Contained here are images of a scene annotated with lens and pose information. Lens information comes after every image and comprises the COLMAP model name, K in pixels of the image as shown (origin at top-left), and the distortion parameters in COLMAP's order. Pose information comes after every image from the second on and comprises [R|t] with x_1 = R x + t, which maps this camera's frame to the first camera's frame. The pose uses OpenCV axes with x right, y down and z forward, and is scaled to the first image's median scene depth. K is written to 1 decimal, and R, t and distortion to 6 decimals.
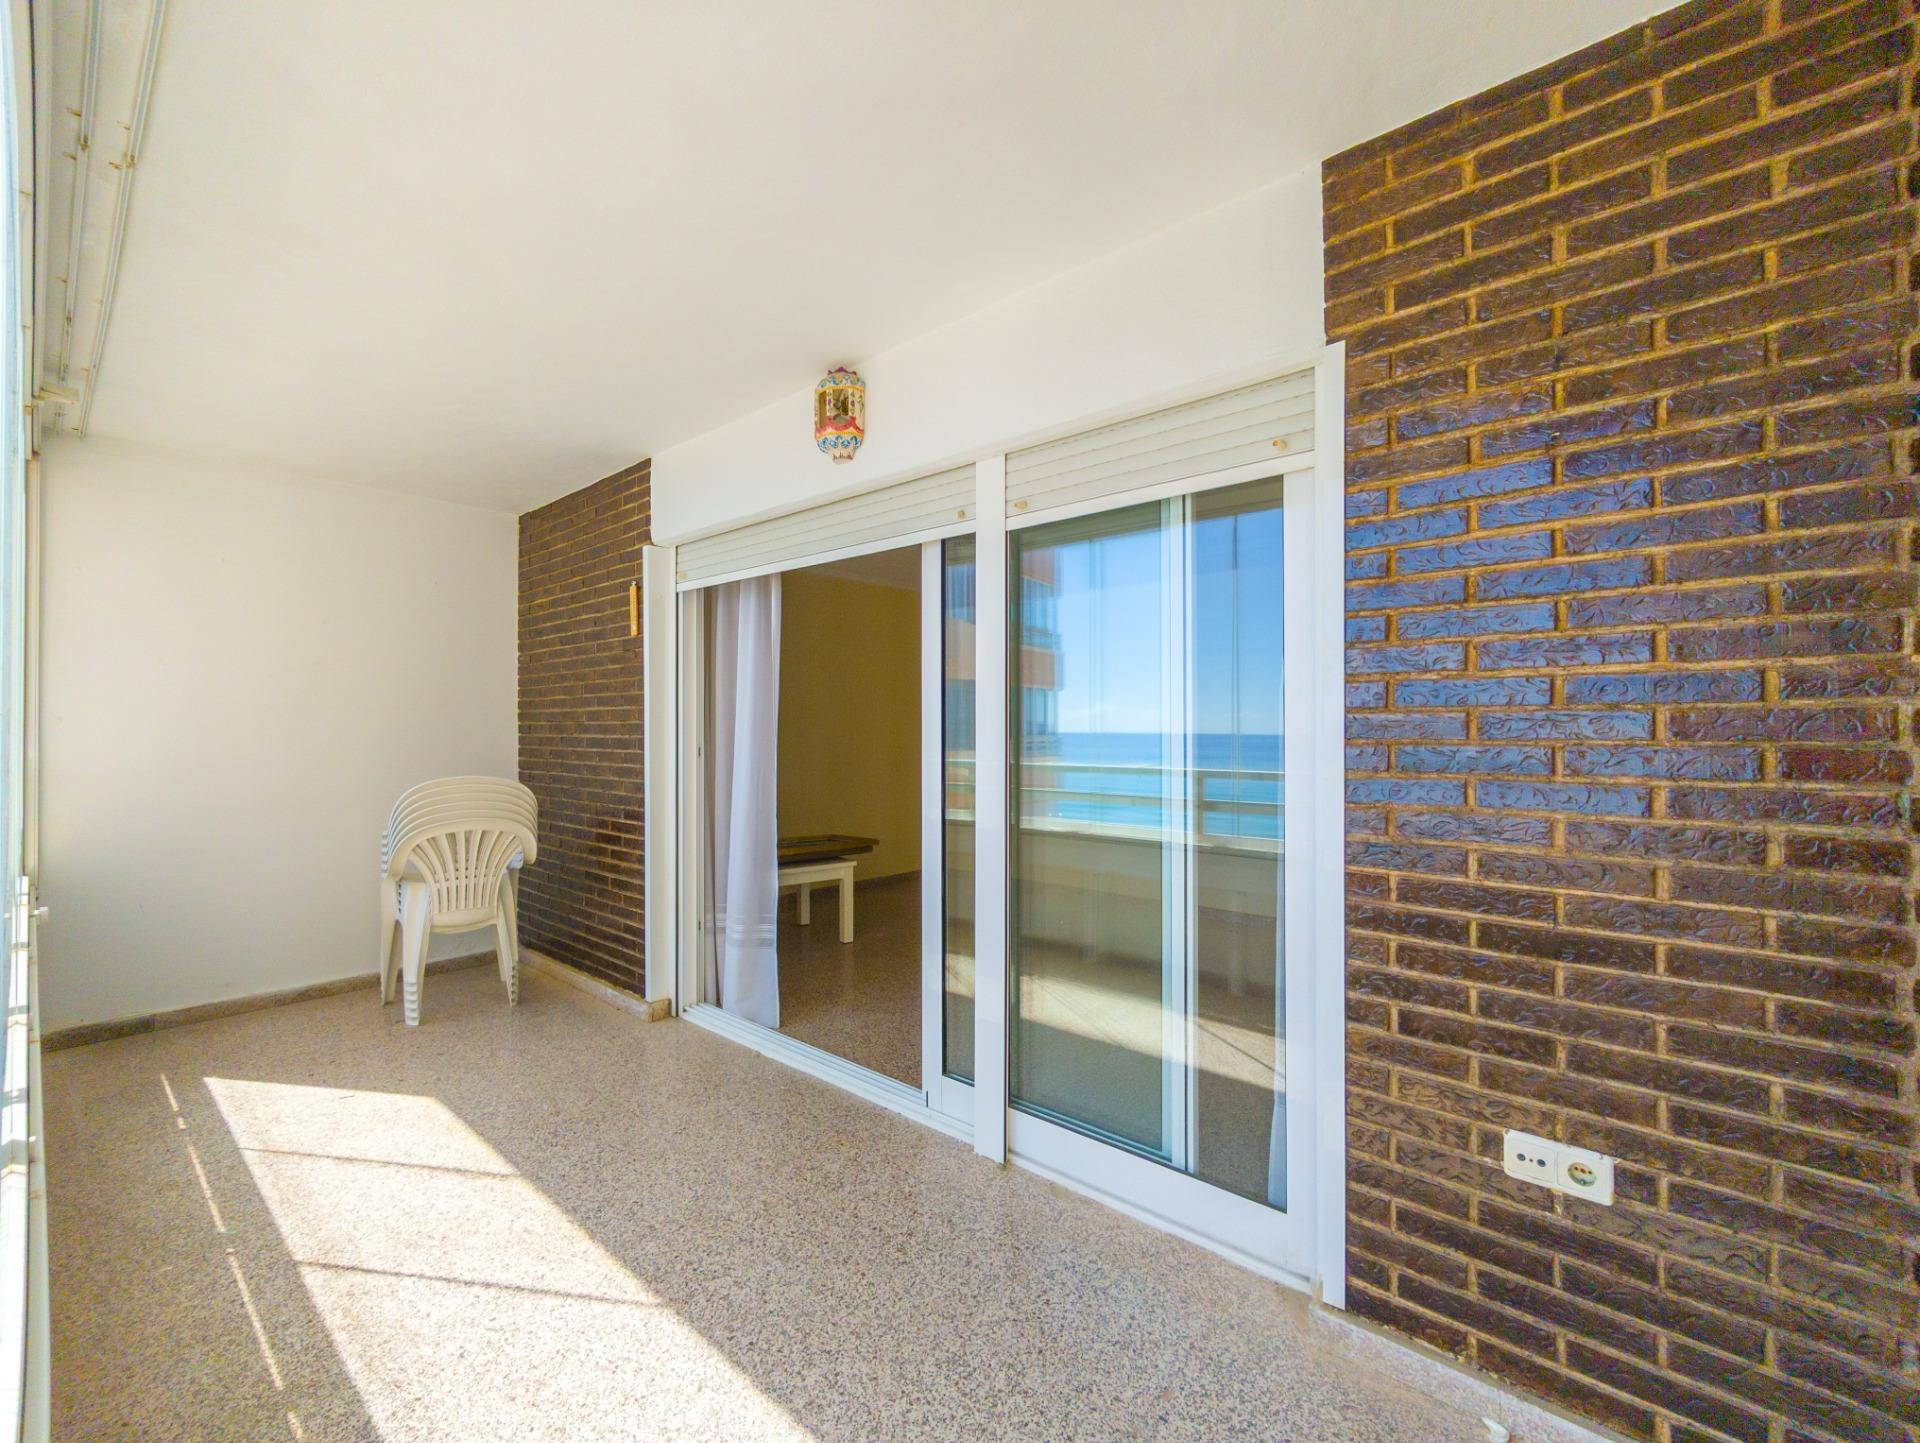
lens RADIAL K [[801.7, 0, 877.9], [0, 801.7, 721.4], [0, 0, 1]] dist [-0.001076, -0.000131]
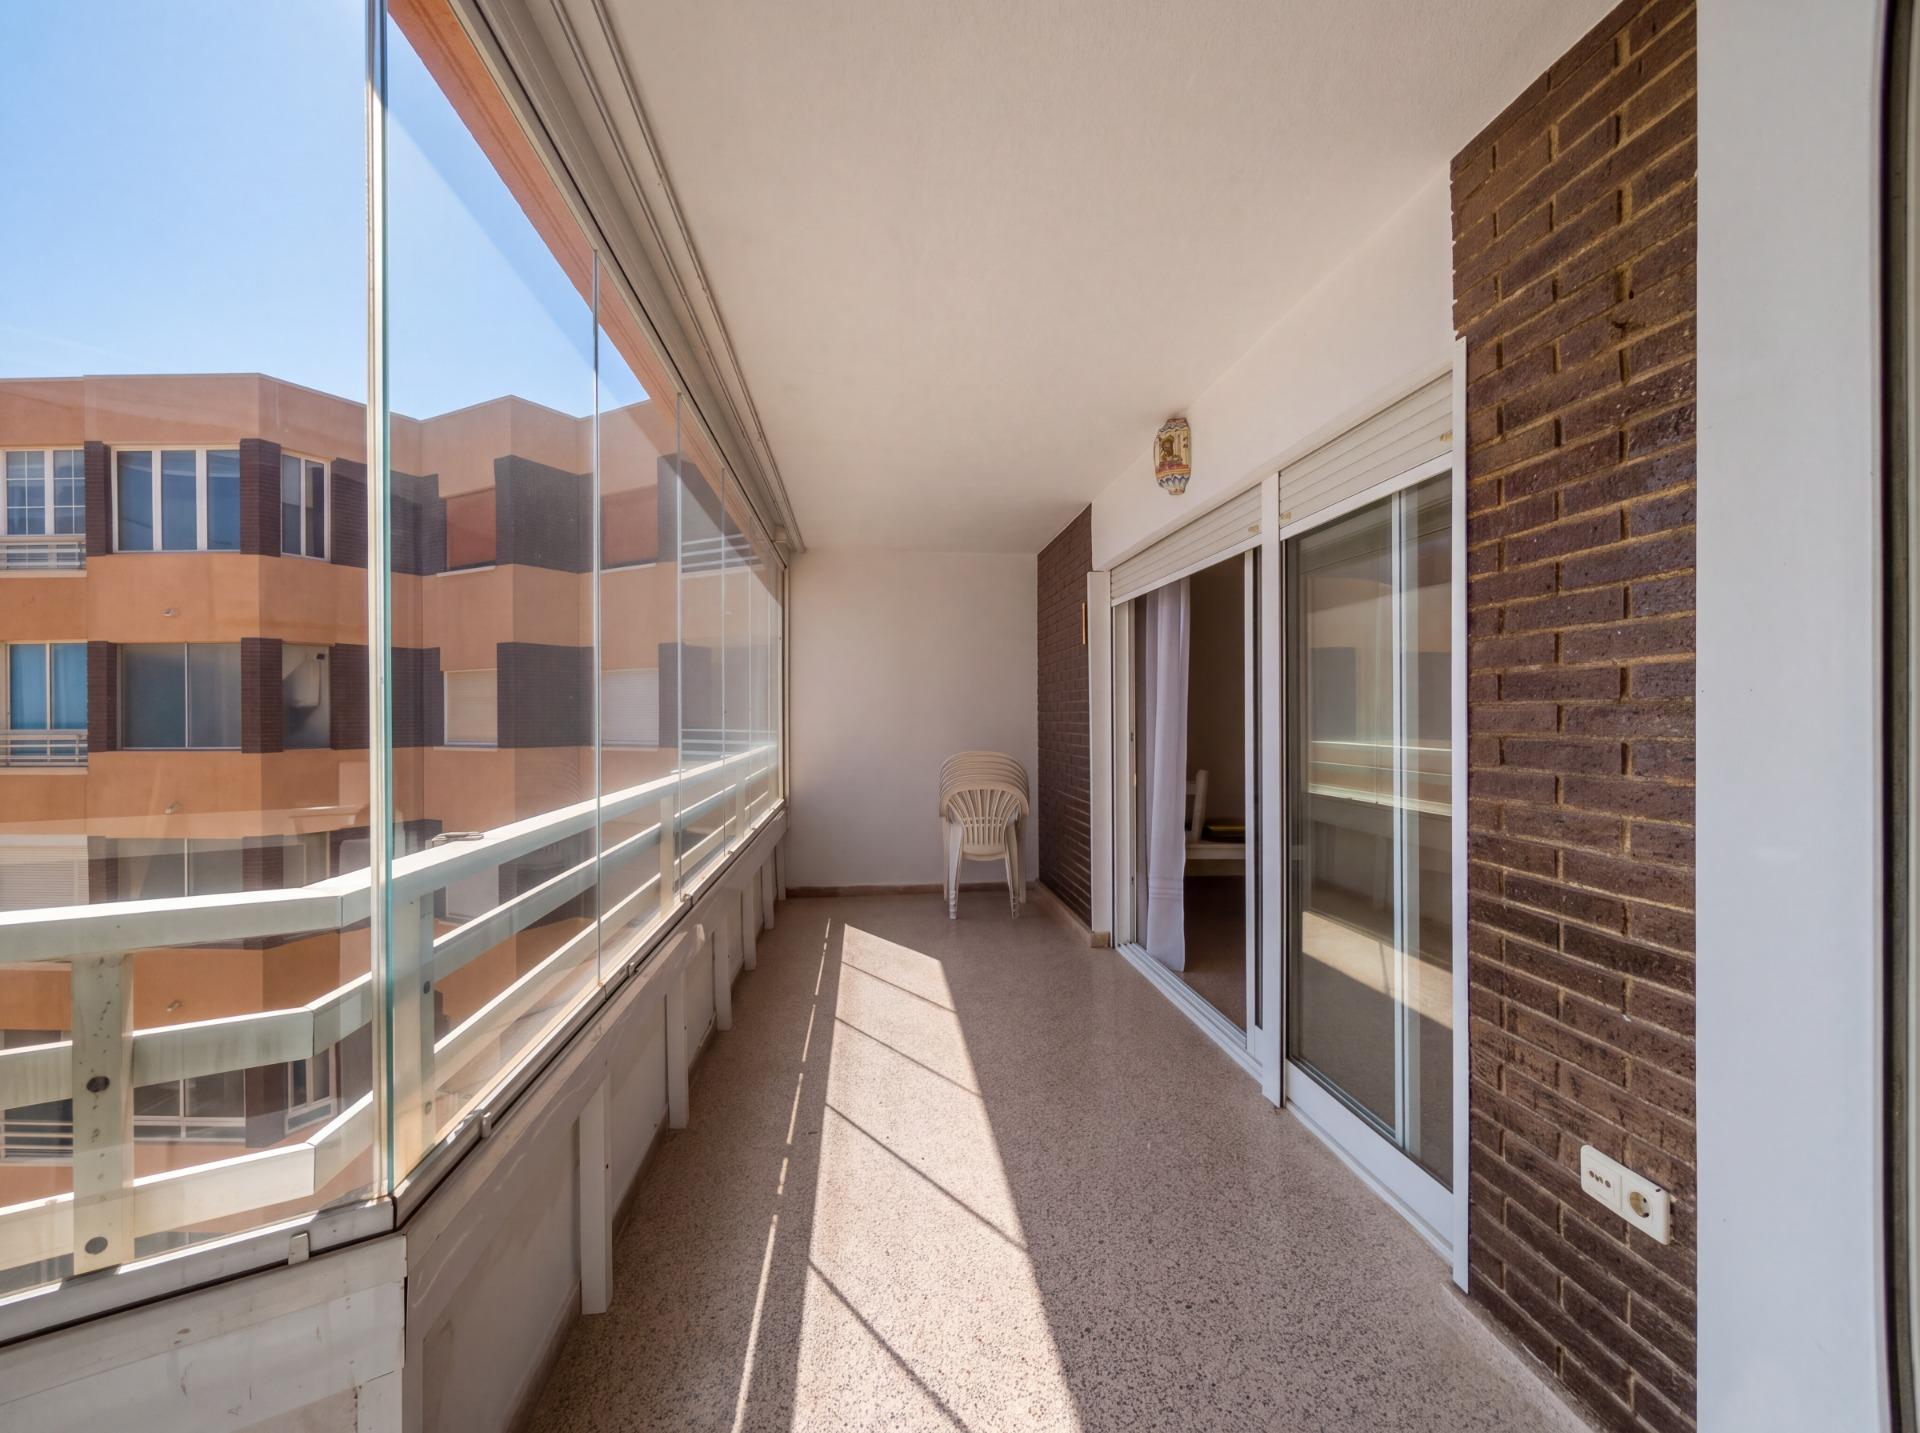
lens RADIAL K [[762.7, 0, 919.4], [0, 762.7, 715.4], [0, 0, 1]] dist [0.002009, 0.000114]
pose [[0.744010, -0.003207, -0.668161, 0.478353], [0.011618, 0.999899, 0.008138, -0.010038], [0.668068, -0.013817, 0.743972, -0.118061]]
